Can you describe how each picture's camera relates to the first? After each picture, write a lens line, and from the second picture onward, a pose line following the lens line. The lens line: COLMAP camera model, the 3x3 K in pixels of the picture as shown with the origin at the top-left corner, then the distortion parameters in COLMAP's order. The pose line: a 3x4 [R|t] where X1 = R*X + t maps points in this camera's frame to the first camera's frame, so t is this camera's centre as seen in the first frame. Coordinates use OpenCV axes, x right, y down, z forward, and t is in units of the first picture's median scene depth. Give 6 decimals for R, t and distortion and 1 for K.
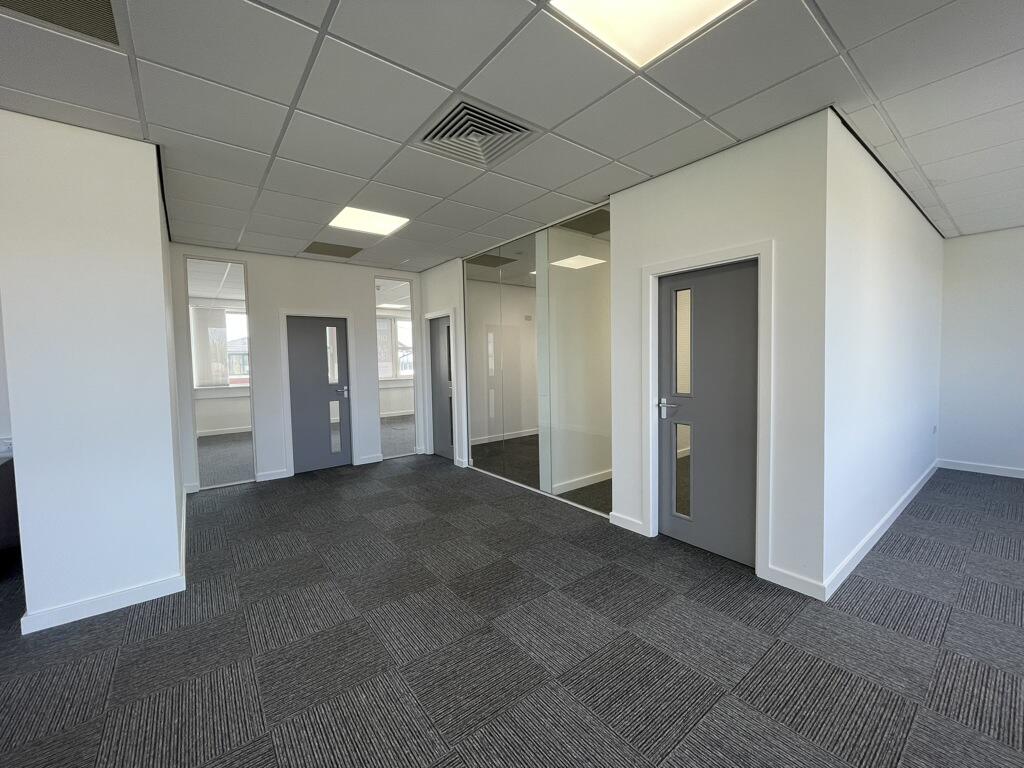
lens RADIAL K [[412.4, 0, 510.3], [0, 412.4, 377.6], [0, 0, 1]] dist [-0.008456, 0.001047]
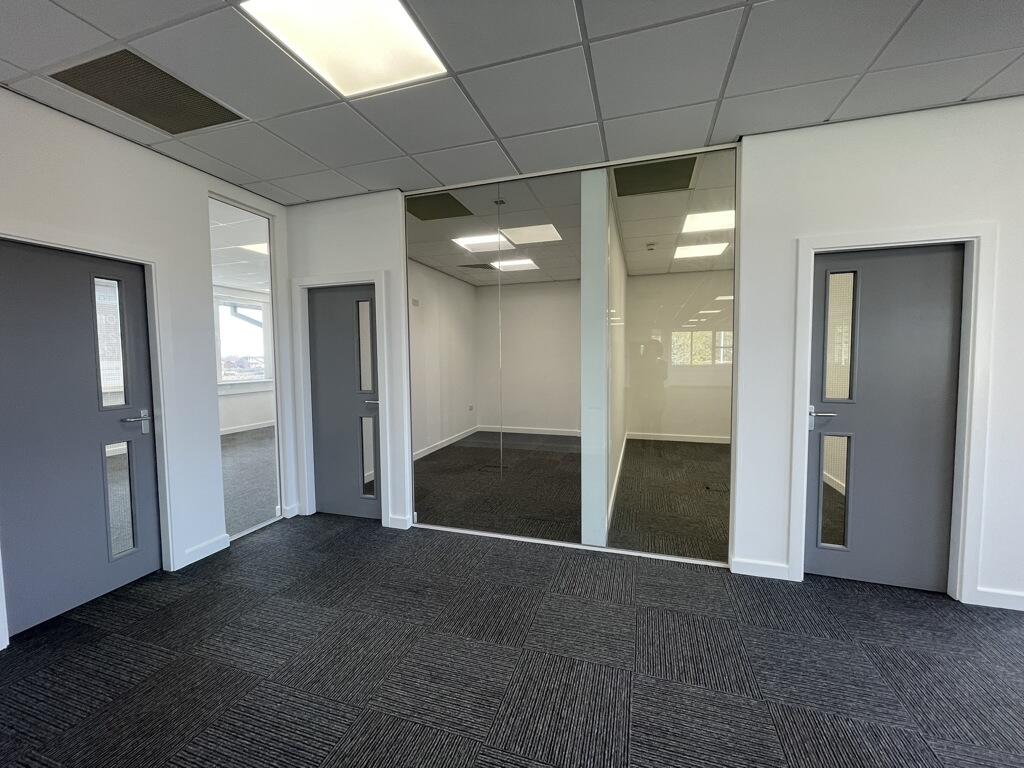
lens RADIAL K [[412.4, 0, 503.9], [0, 412.4, 378.3], [0, 0, 1]] dist [-0.008456, 0.001047]
pose [[0.826476, -0.018013, 0.562683, -0.436857], [0.018381, 0.999819, 0.005010, -0.014129], [-0.562671, 0.006202, 0.826658, 0.512227]]
